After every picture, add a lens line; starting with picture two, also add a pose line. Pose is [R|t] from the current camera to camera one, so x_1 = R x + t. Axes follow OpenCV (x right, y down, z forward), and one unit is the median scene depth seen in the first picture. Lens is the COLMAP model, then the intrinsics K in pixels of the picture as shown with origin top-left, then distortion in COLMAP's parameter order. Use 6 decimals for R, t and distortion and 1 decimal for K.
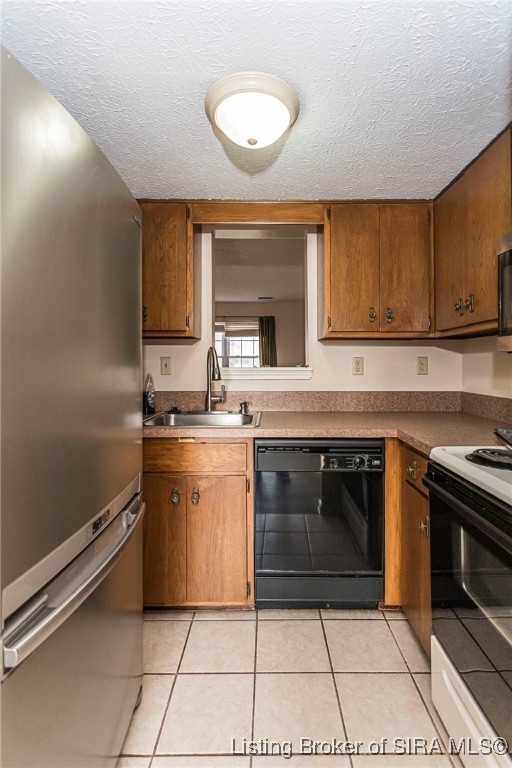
lens RADIAL K [[383.7, 0, 264.3], [0, 383.7, 355.8], [0, 0, 1]] dist [0.001447, 0.000500]
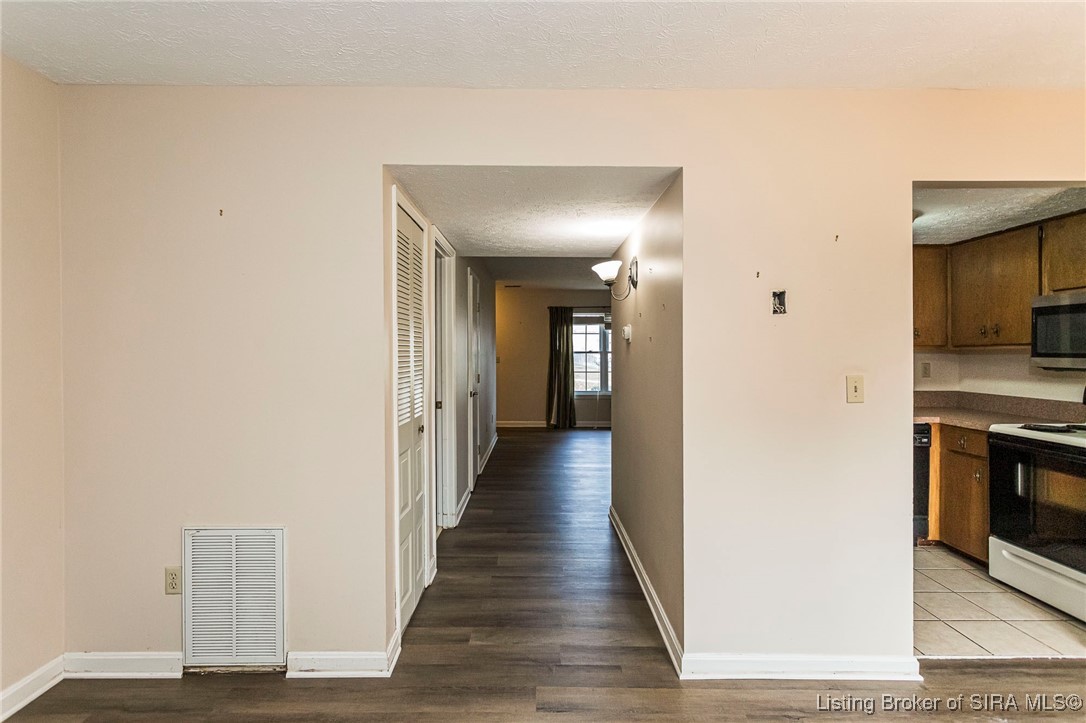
lens RADIAL K [[542.6, 0, 531.3], [0, 542.6, 356.1], [0, 0, 1]] dist [0.001447, 0.000500]
pose [[0.999754, 0.000270, -0.022157, -1.103195], [0.000147, 0.999823, 0.018813, -0.072436], [0.022158, -0.018811, 0.999577, -1.027620]]
